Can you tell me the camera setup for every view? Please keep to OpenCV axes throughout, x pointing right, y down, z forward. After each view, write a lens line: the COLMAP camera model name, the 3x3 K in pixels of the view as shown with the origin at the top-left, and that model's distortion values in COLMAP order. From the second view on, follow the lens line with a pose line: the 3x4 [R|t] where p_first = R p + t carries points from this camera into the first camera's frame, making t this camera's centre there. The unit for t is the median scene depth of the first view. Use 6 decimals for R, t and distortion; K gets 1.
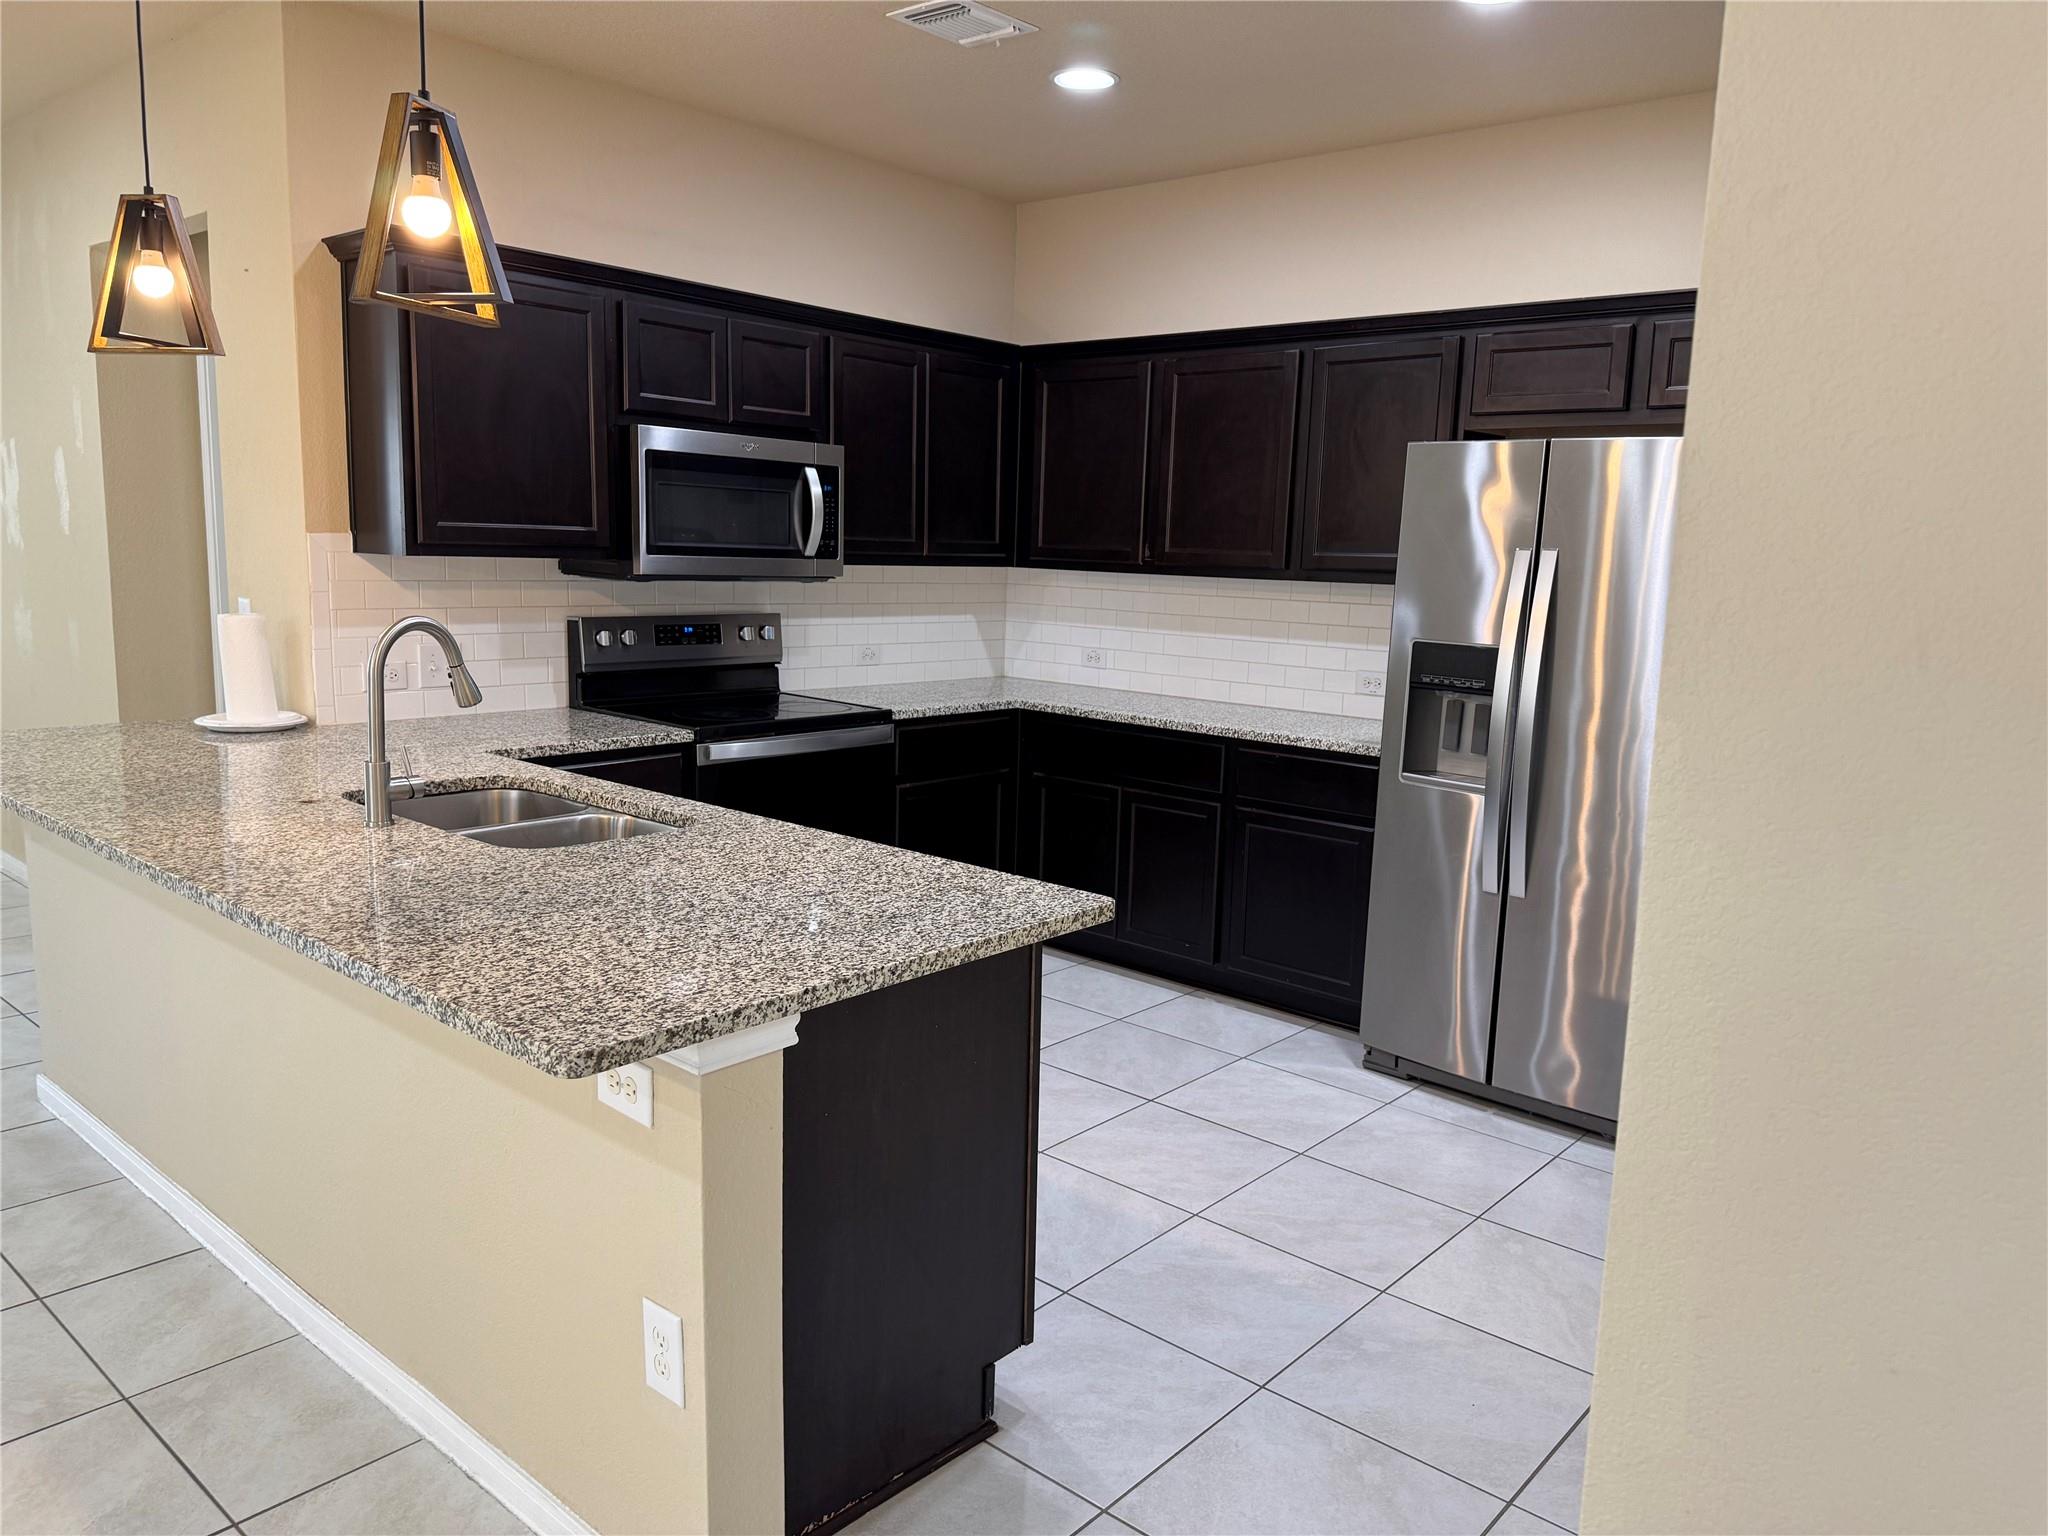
lens RADIAL K [[1442.1, 0, 1034.8], [0, 1442.1, 759.2], [0, 0, 1]] dist [0.073921, -0.088967]
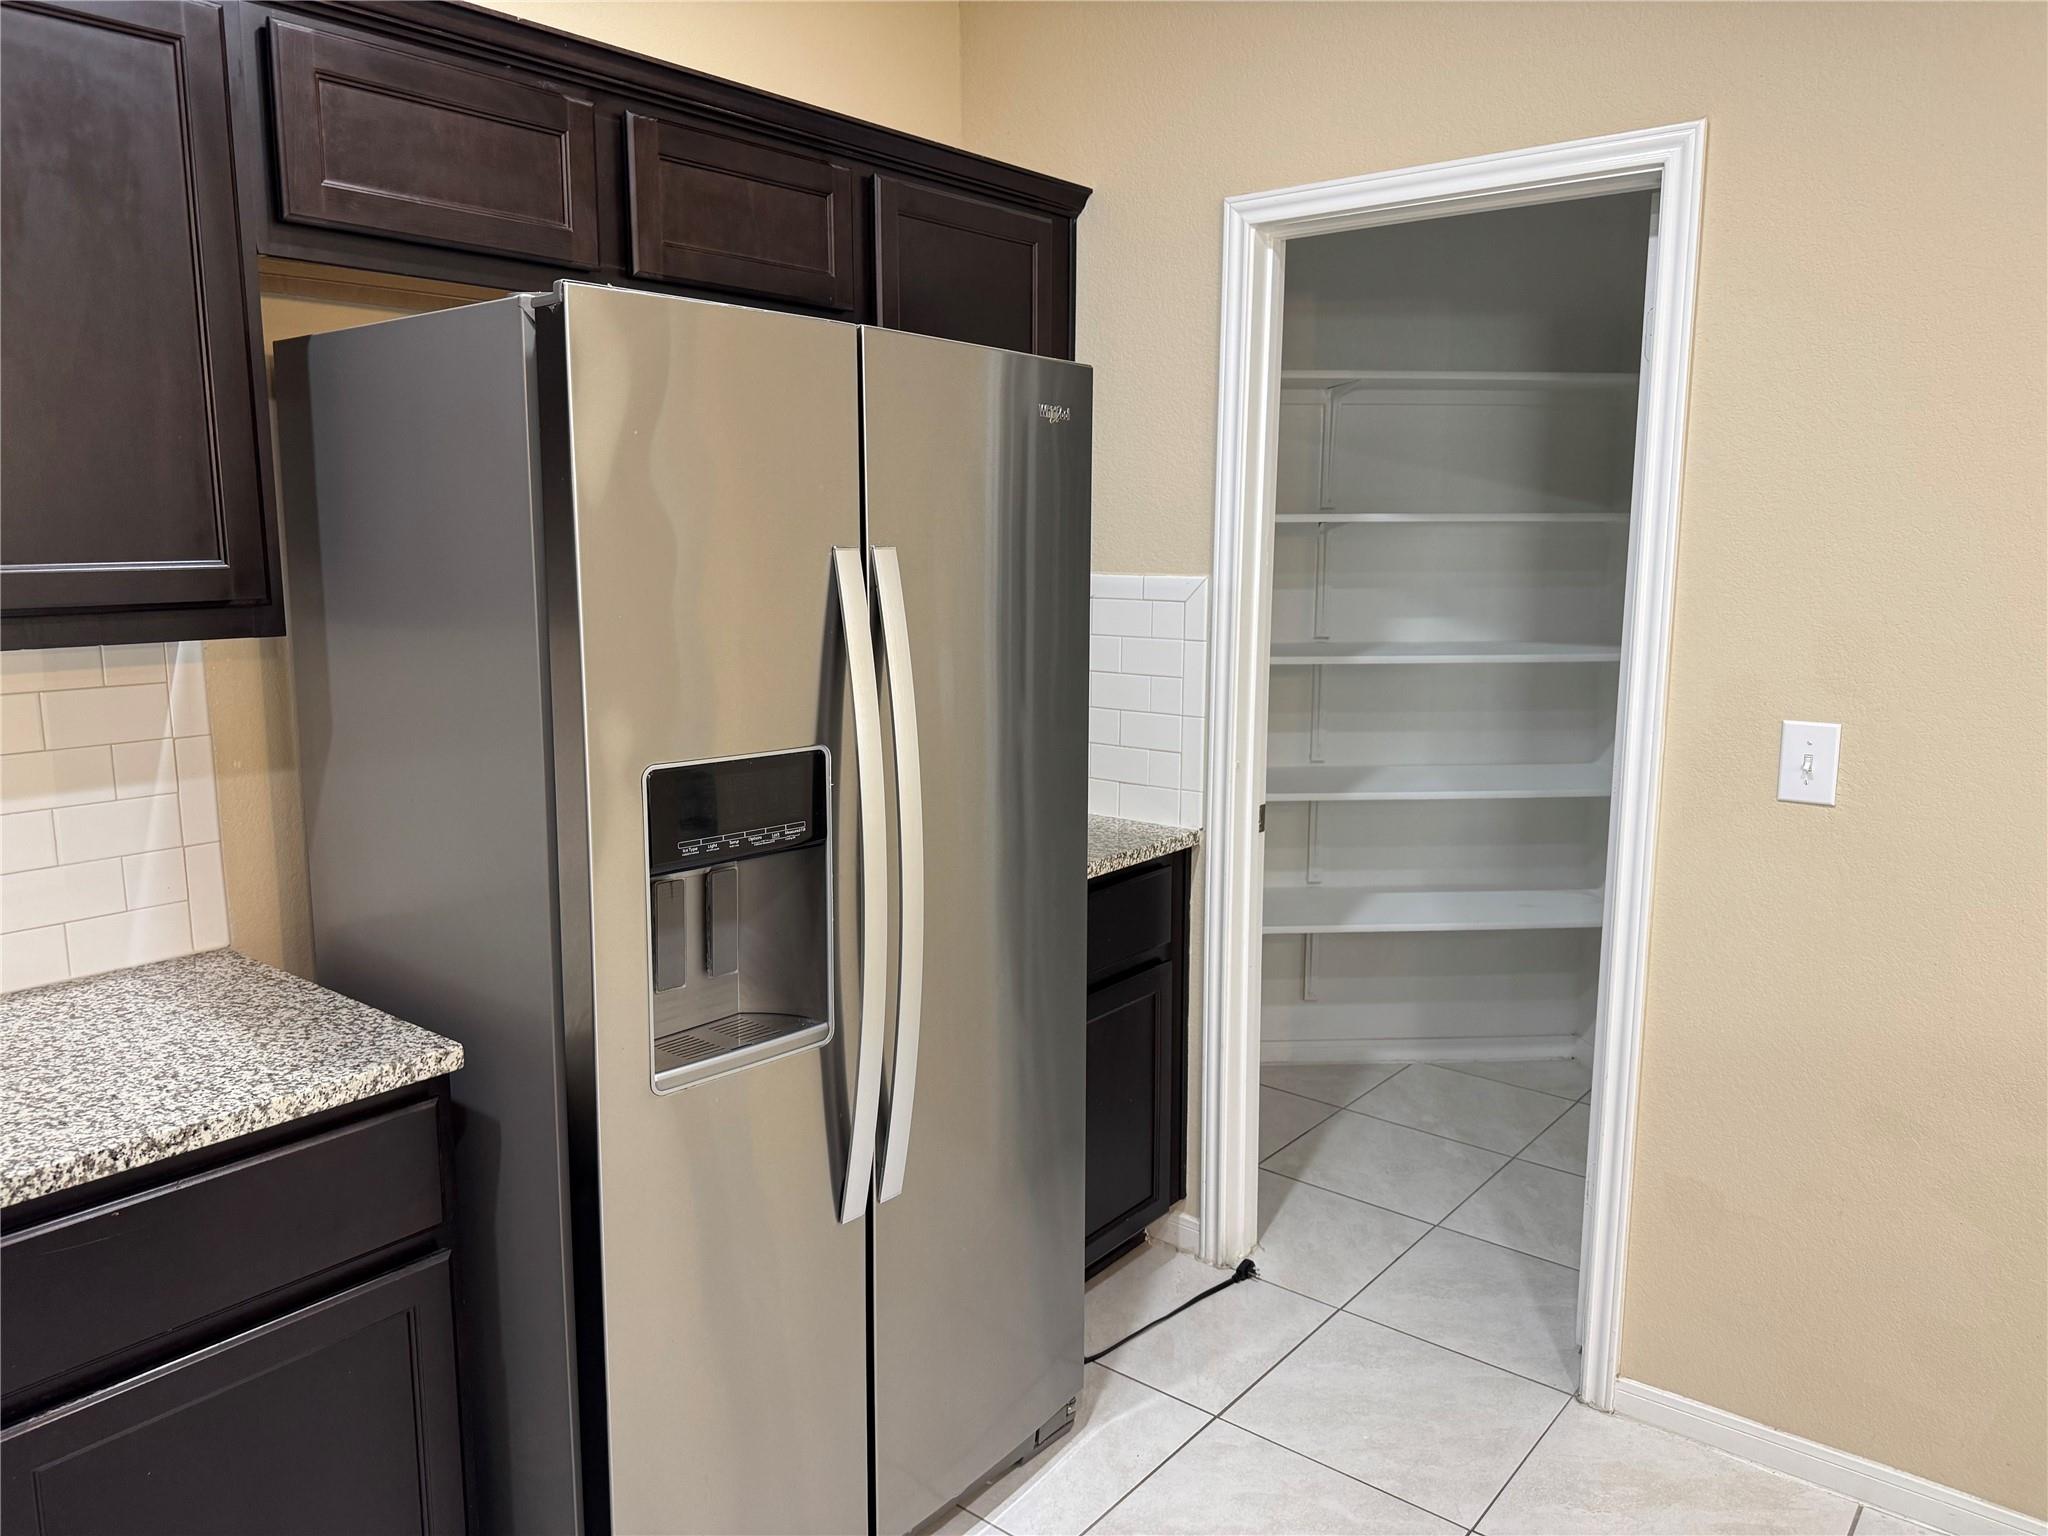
lens RADIAL K [[1442.1, 0, 1021.1], [0, 1442.1, 751.7], [0, 0, 1]] dist [0.073921, -0.088967]
pose [[-0.040365, -0.187953, 0.981348, -0.155040], [0.143312, 0.970905, 0.191847, -0.150794], [-0.988854, 0.148383, -0.012255, 0.882303]]
